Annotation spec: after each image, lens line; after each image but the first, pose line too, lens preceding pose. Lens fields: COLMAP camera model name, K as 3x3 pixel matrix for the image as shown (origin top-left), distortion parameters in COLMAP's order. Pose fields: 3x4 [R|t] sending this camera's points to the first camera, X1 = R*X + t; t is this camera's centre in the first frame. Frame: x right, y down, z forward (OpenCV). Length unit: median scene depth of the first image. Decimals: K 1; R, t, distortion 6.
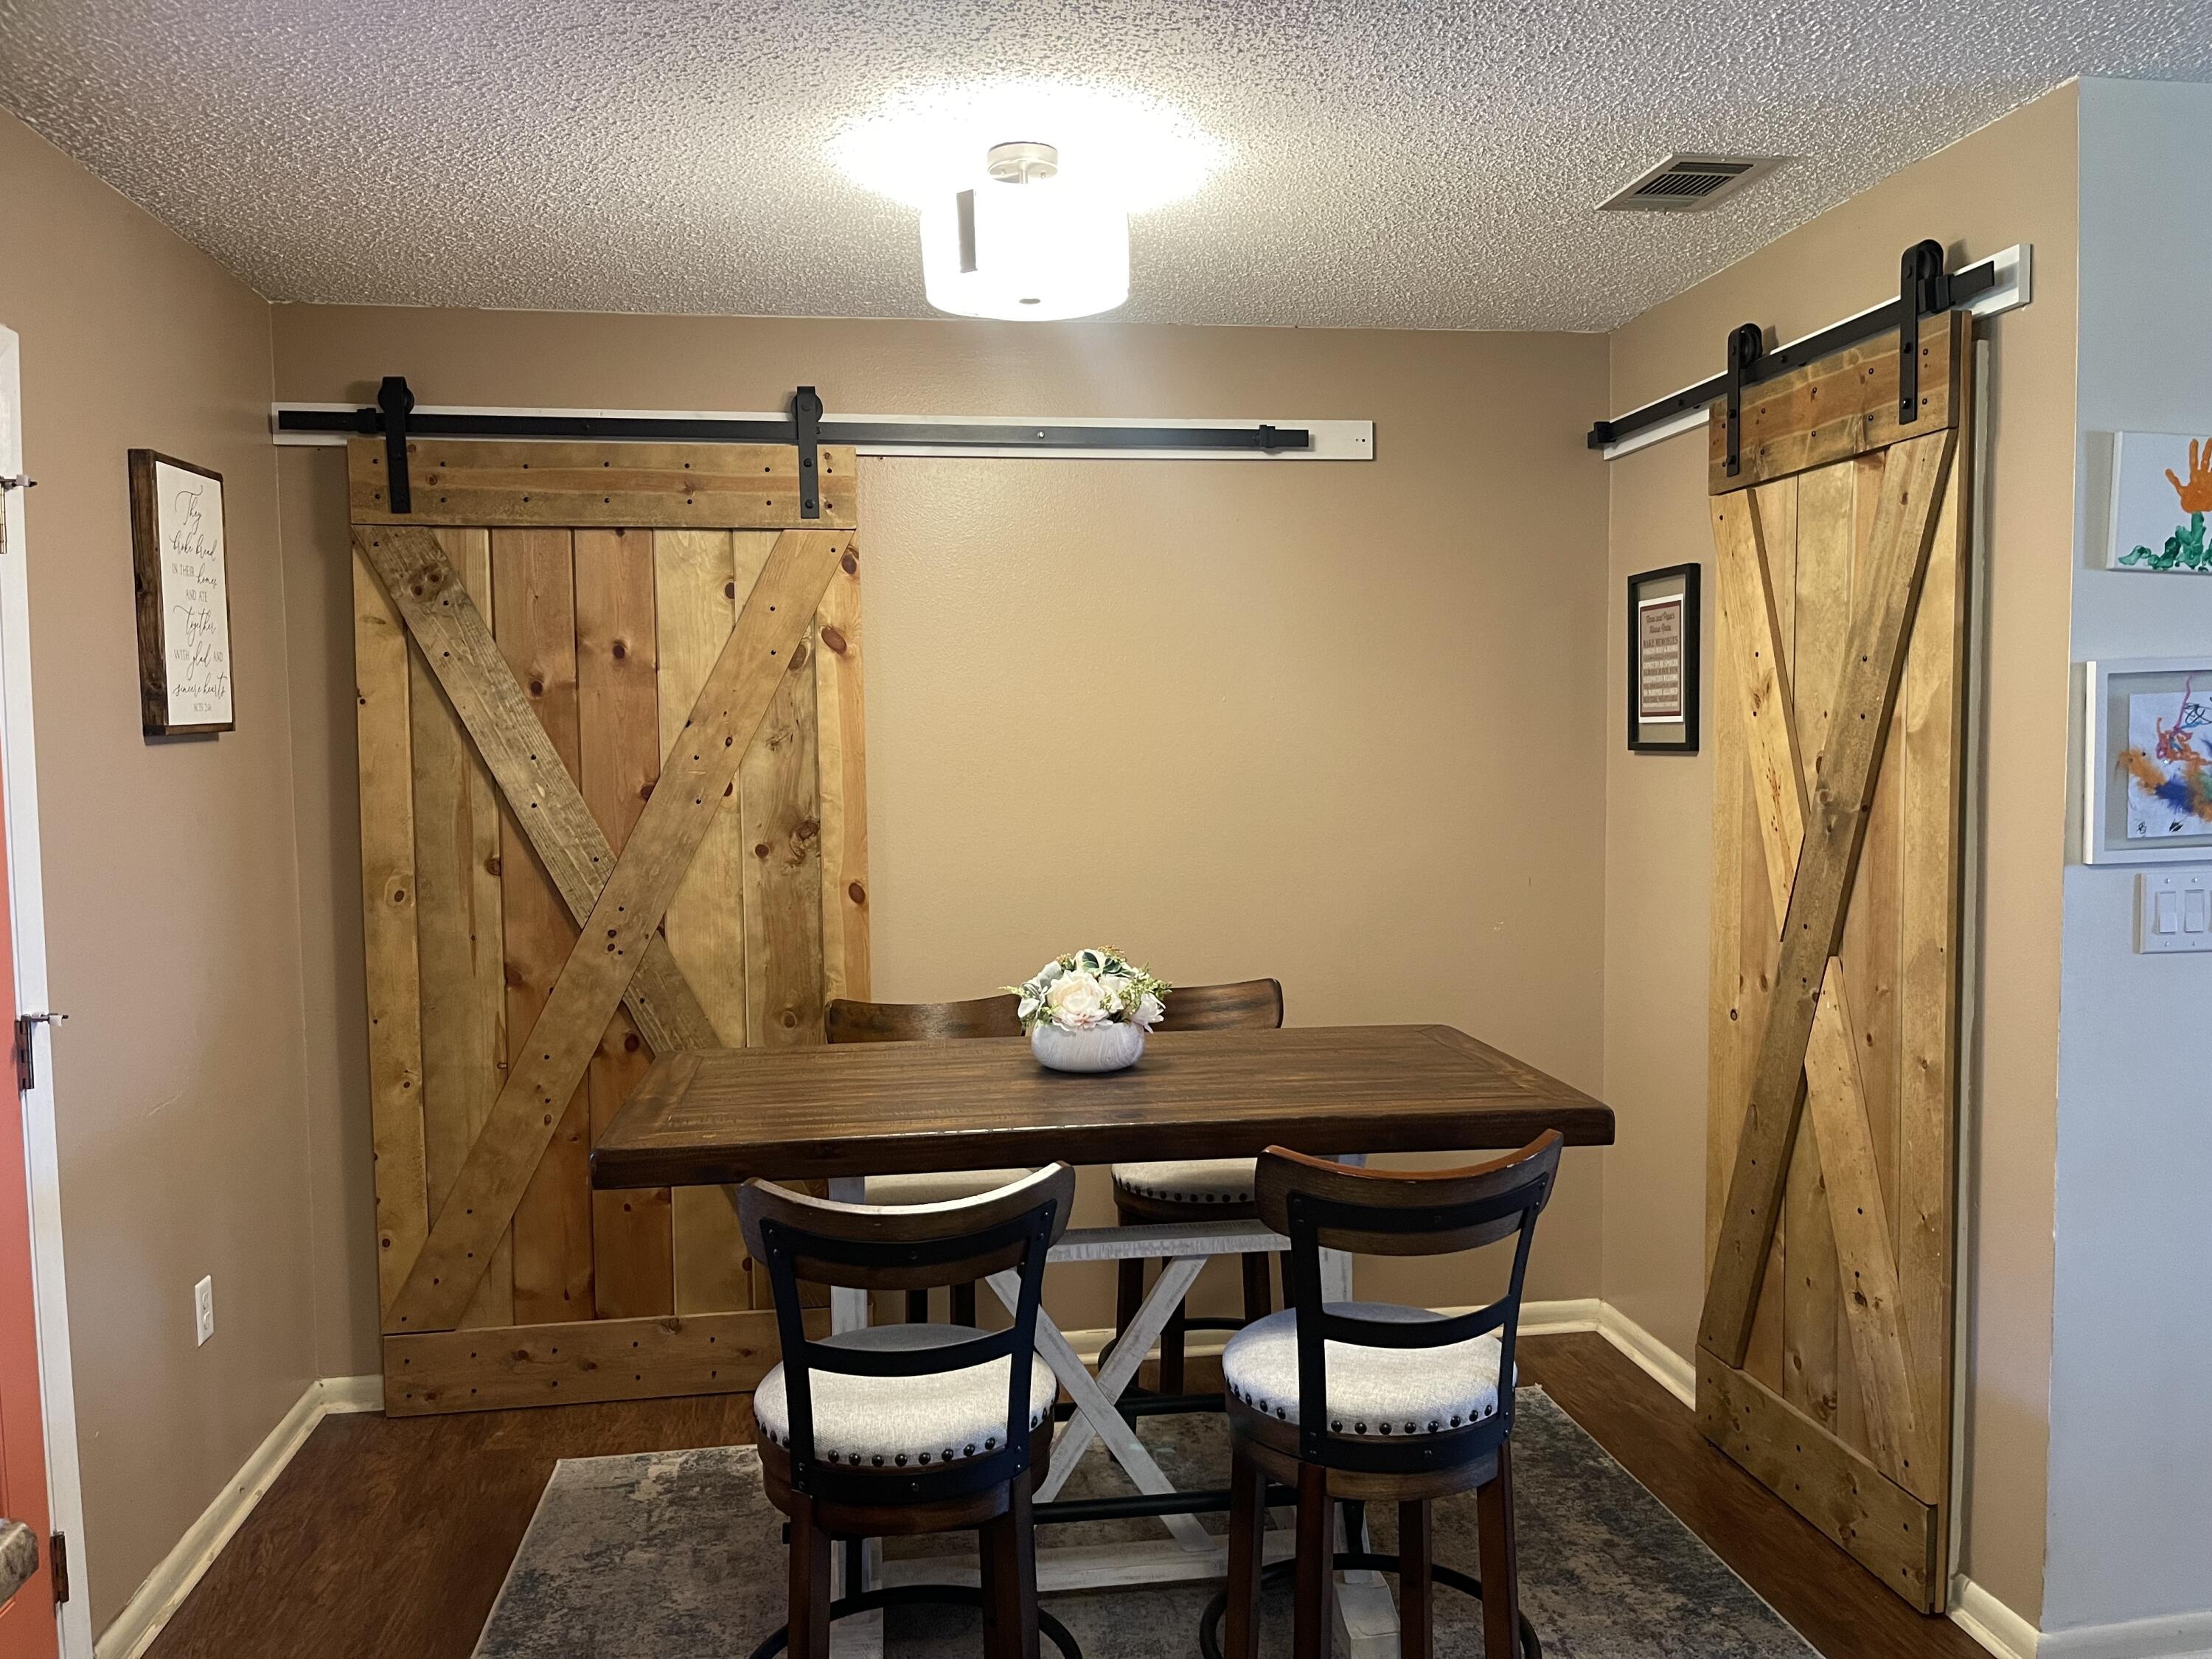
lens RADIAL K [[1665.2, 0, 1111.7], [0, 1665.2, 826.8], [0, 0, 1]] dist [0.013177, -0.017290]
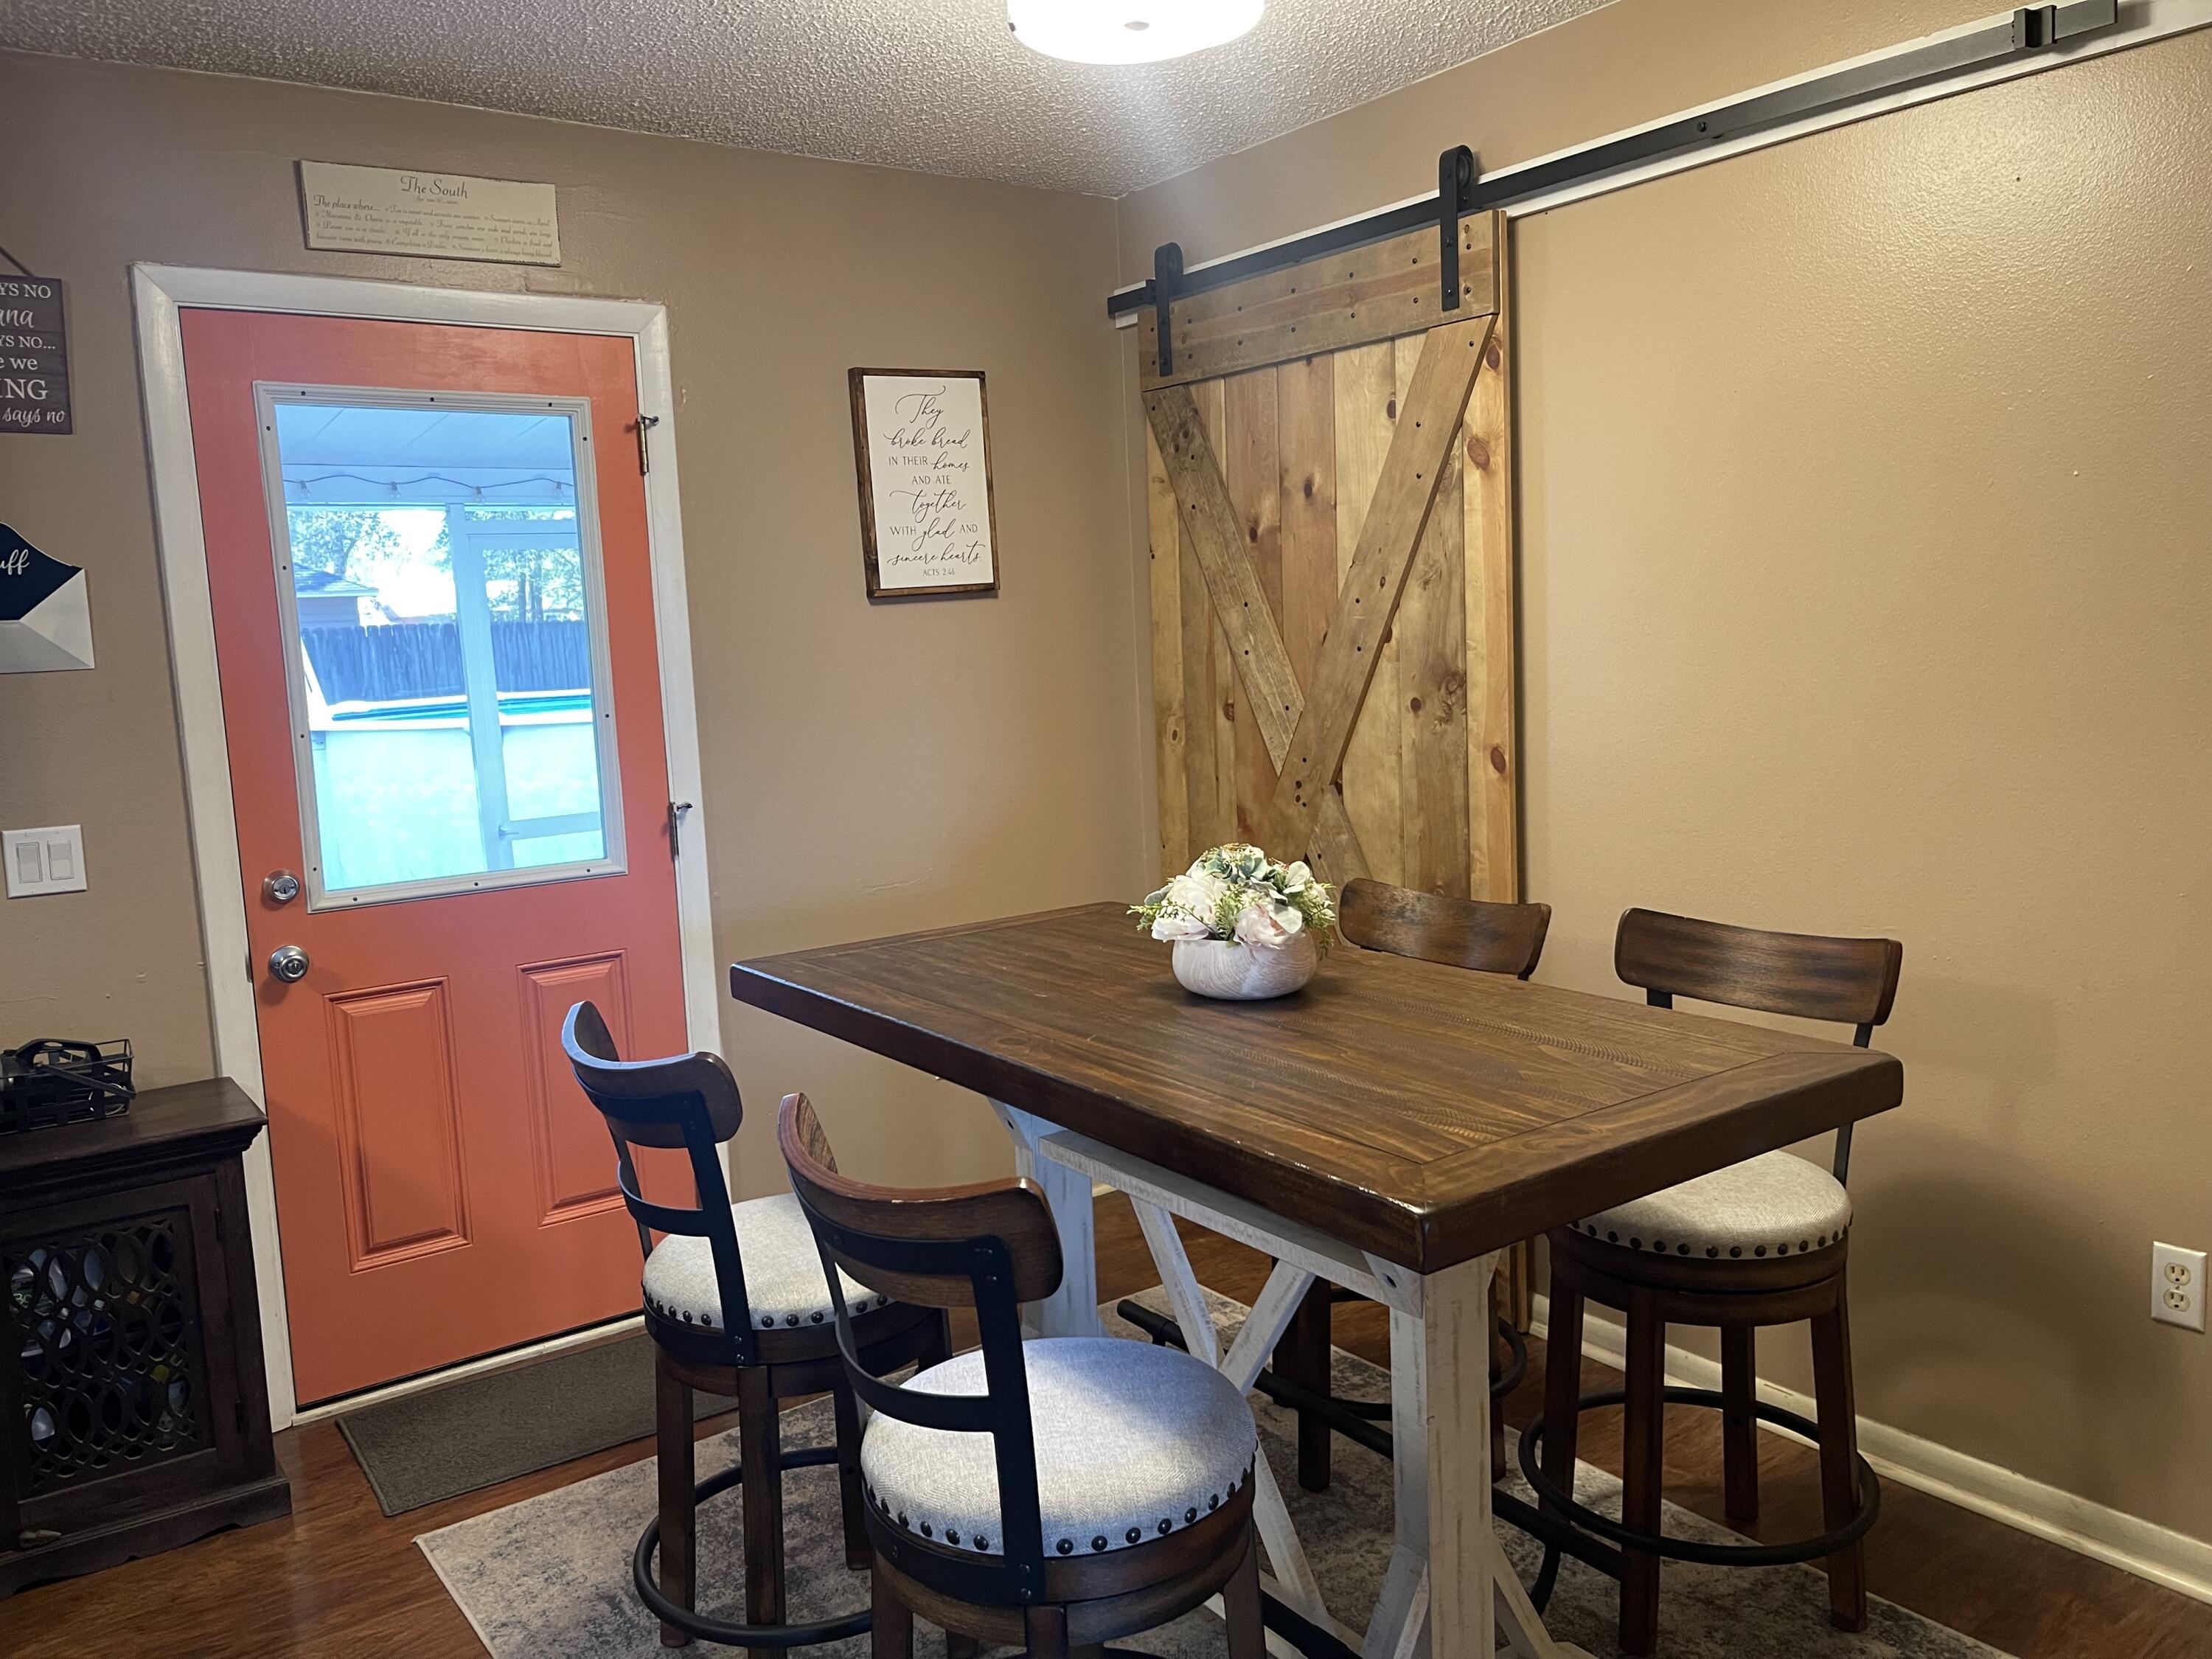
lens RADIAL K [[1665.2, 0, 1111.4], [0, 1665.2, 834.2], [0, 0, 1]] dist [0.013177, -0.017290]
pose [[0.463996, 0.102439, -0.879894, 0.506917], [-0.008884, 0.993779, 0.111013, -0.014382], [0.885793, -0.043693, 0.462019, 0.449257]]
